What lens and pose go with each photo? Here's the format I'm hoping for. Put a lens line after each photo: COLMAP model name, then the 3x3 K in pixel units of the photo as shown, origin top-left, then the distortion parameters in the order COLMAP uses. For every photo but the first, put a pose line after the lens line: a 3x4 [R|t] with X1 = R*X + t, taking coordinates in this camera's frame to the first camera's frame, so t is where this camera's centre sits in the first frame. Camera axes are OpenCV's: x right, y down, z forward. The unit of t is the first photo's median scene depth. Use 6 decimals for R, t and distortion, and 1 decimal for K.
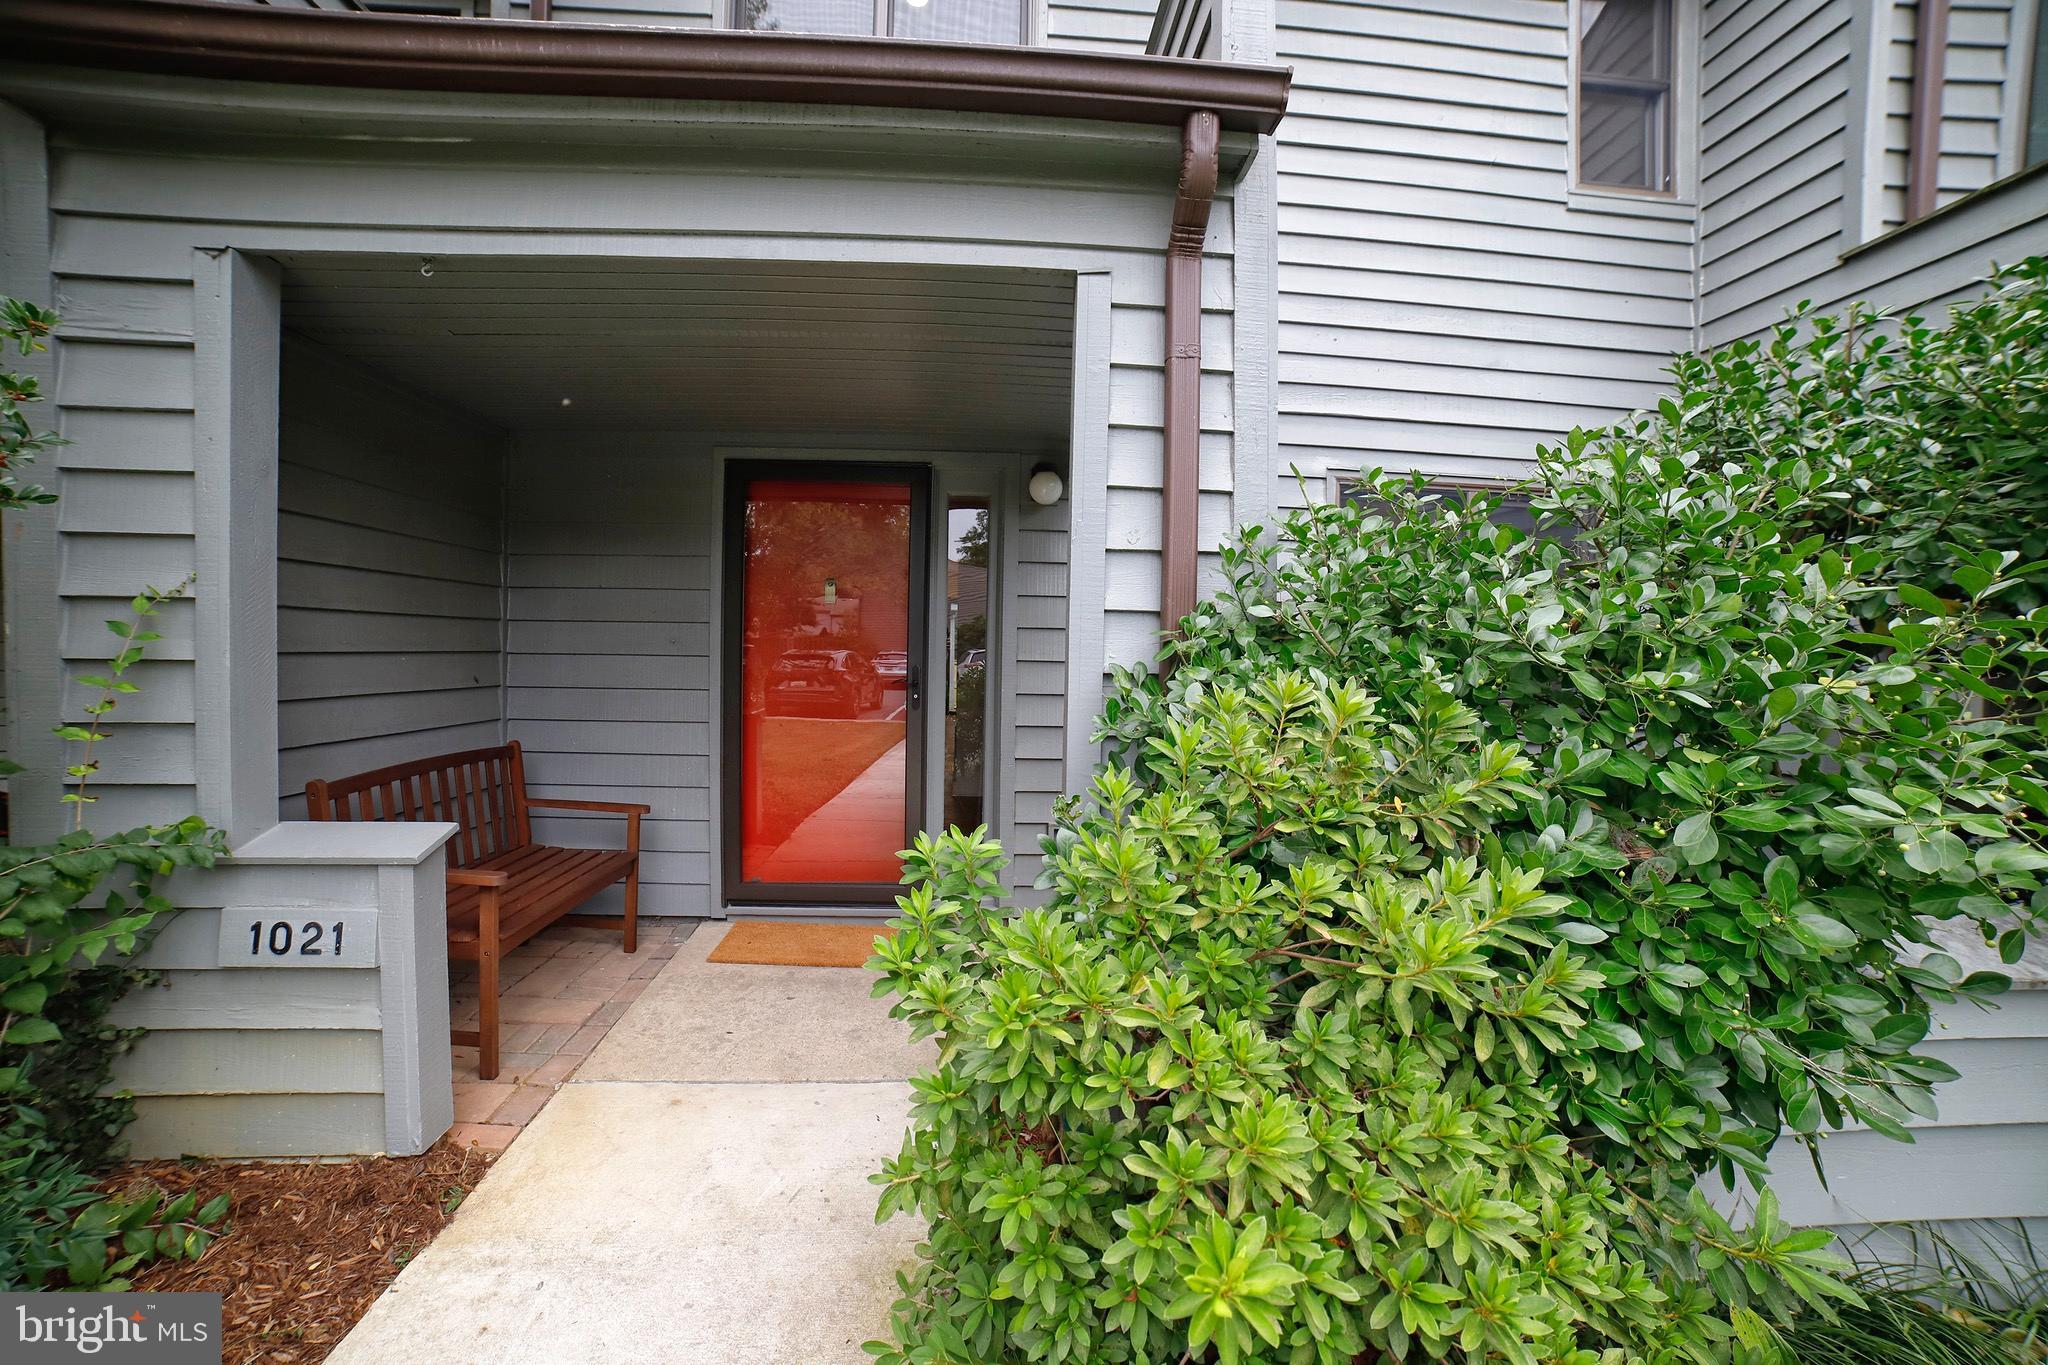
lens RADIAL K [[817.7, 0, 1023.1], [0, 817.7, 668.4], [0, 0, 1]] dist [-0.104251, 0.034279]
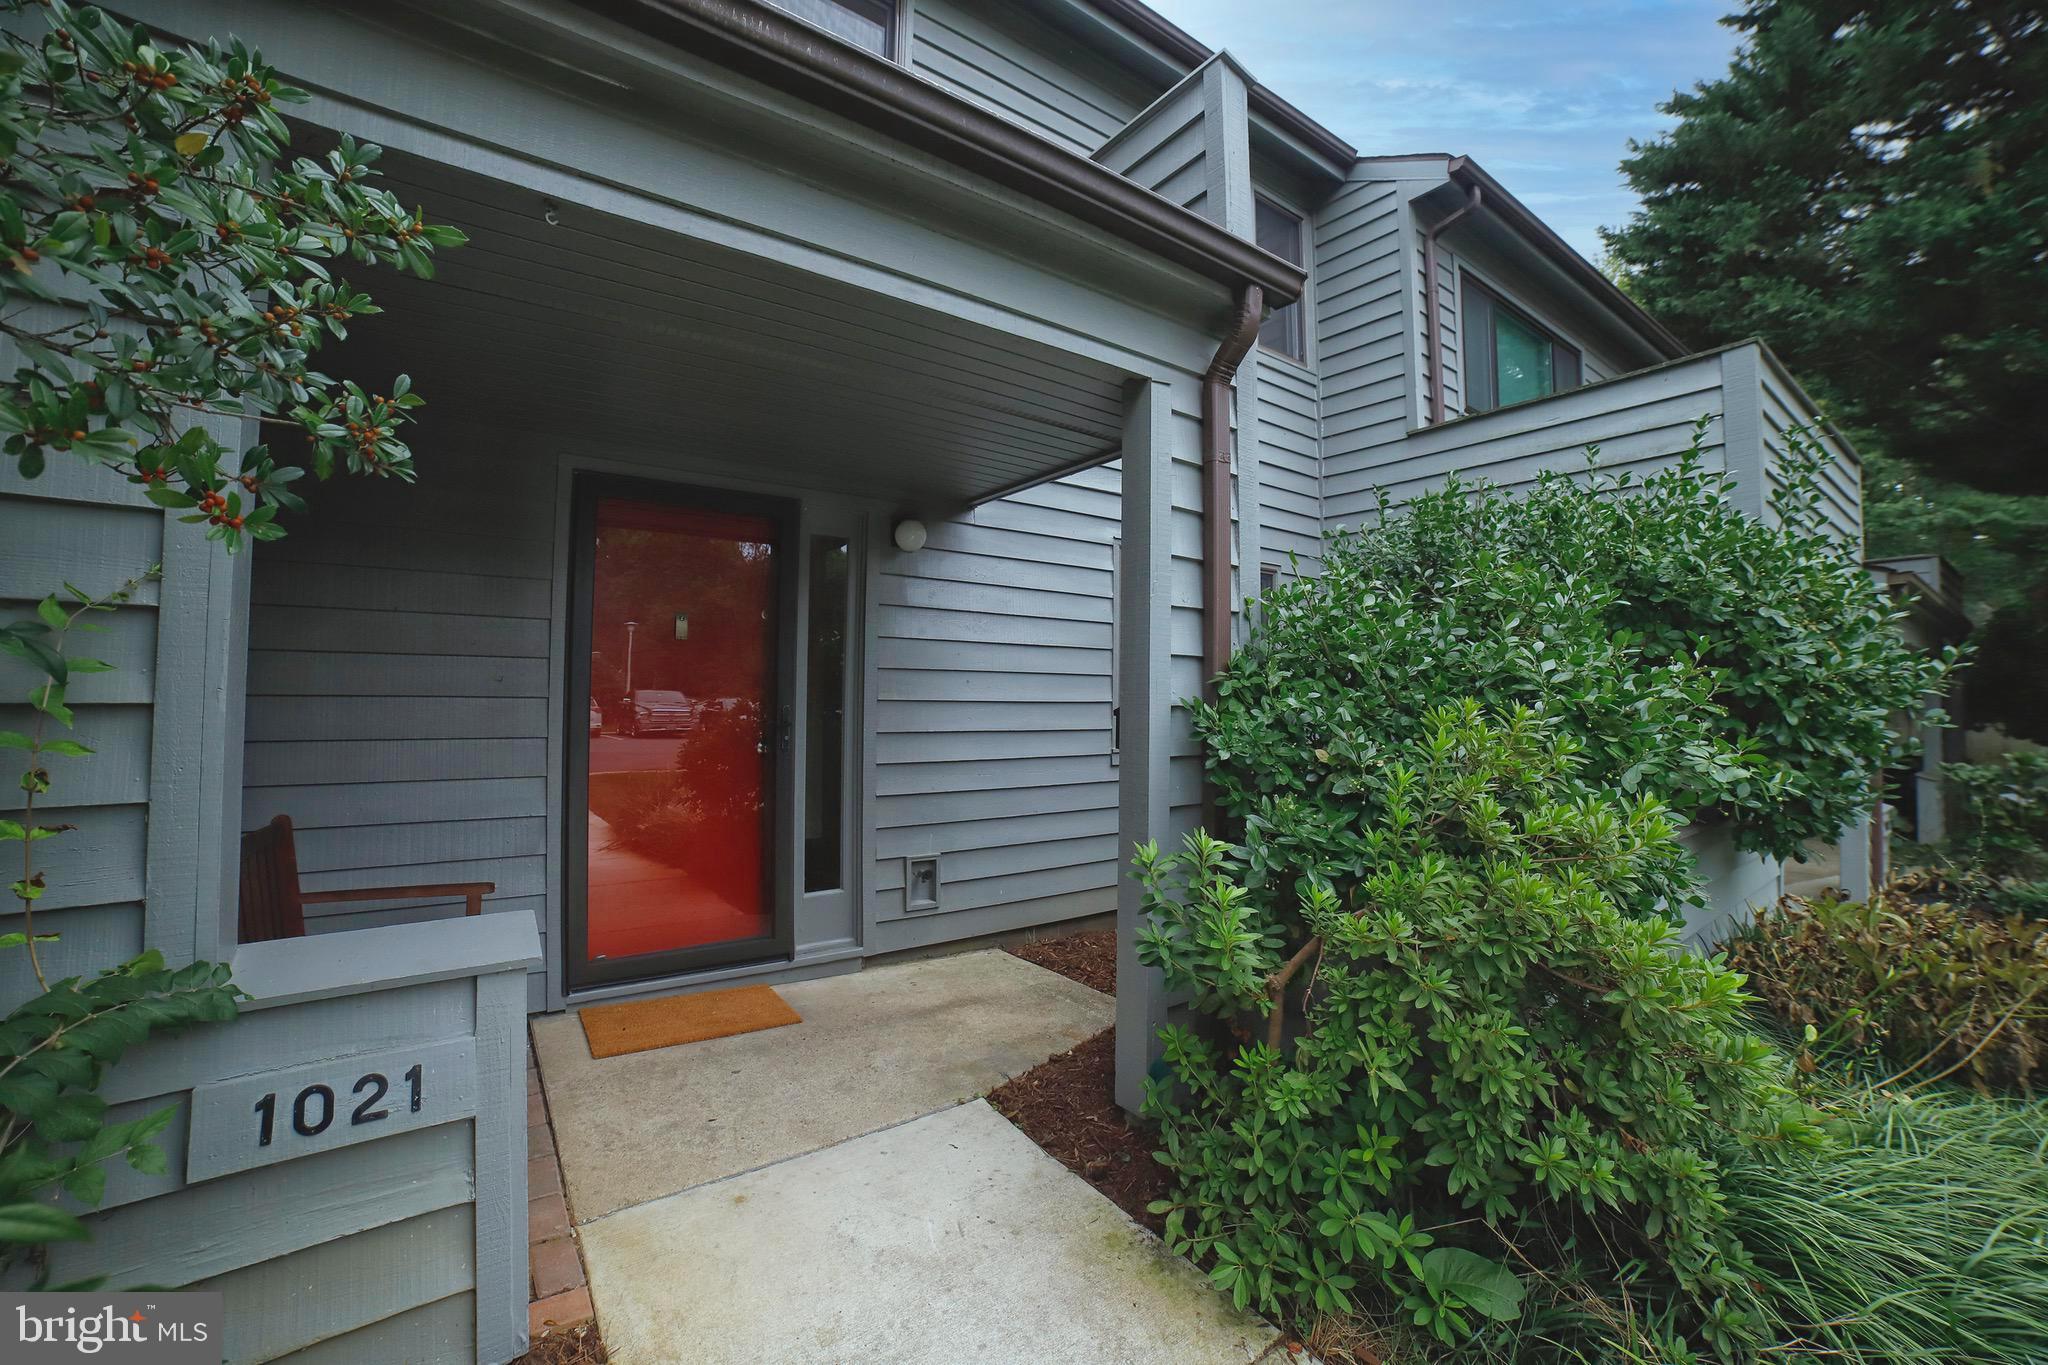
lens RADIAL K [[817.7, 0, 1023.1], [0, 817.7, 668.4], [0, 0, 1]] dist [-0.104251, 0.034279]
pose [[0.852798, 0.009012, 0.522164, -0.733953], [0.017048, 0.998838, -0.045082, 0.000746], [-0.521963, 0.047348, 0.851653, 0.065326]]
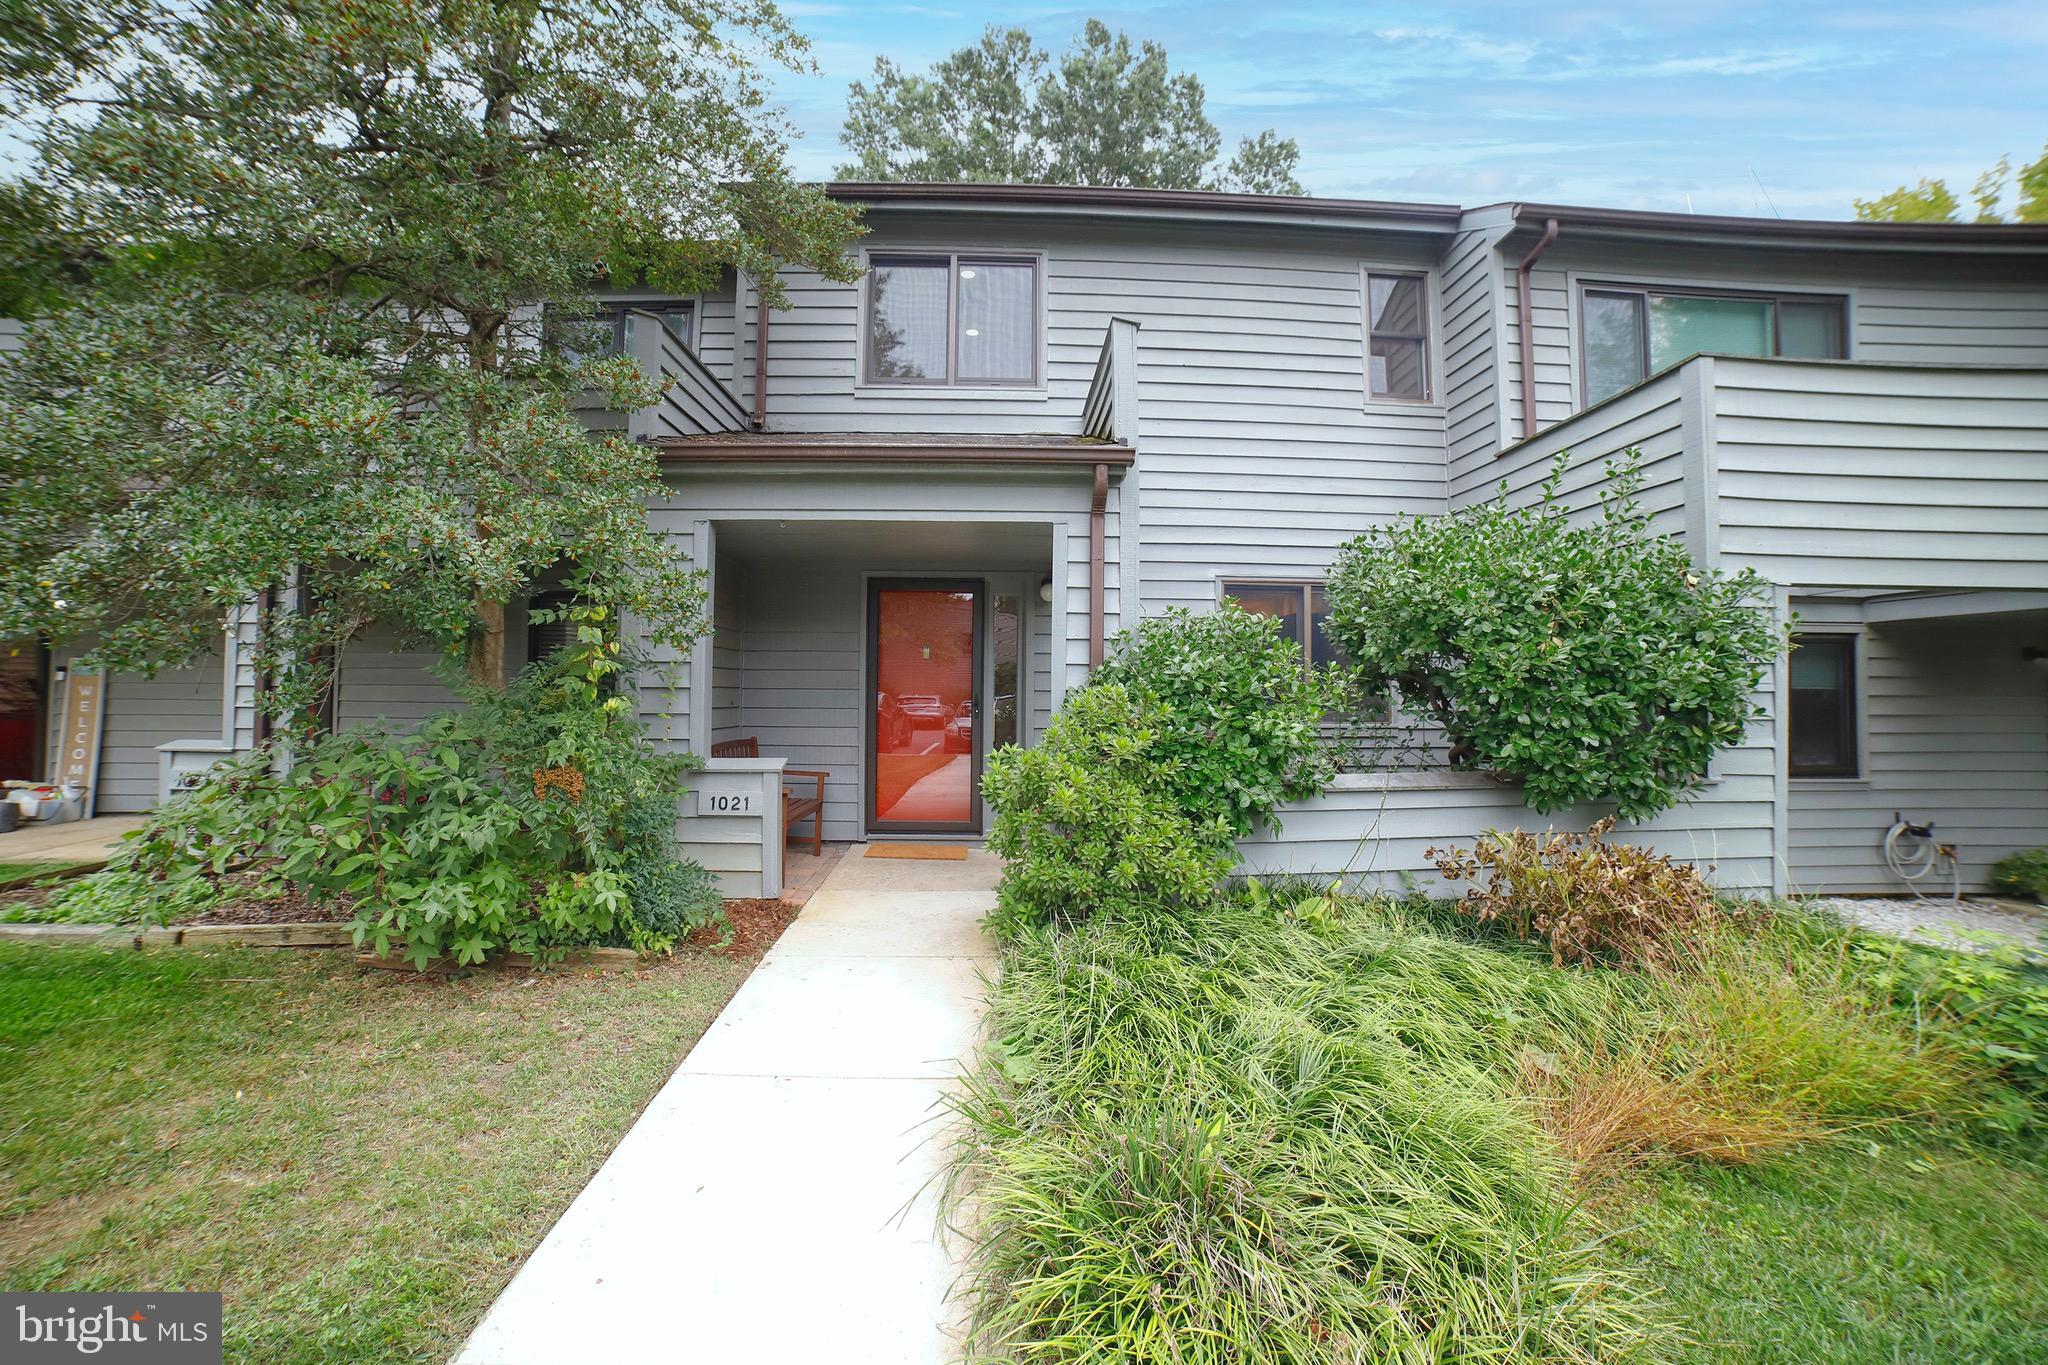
lens RADIAL K [[817.7, 0, 1023.1], [0, 817.7, 668.4], [0, 0, 1]] dist [-0.104251, 0.034279]
pose [[0.999142, -0.012390, -0.039525, 0.068279], [0.010199, 0.998425, -0.055167, 0.073945], [0.040147, 0.054717, 0.997695, -1.407657]]
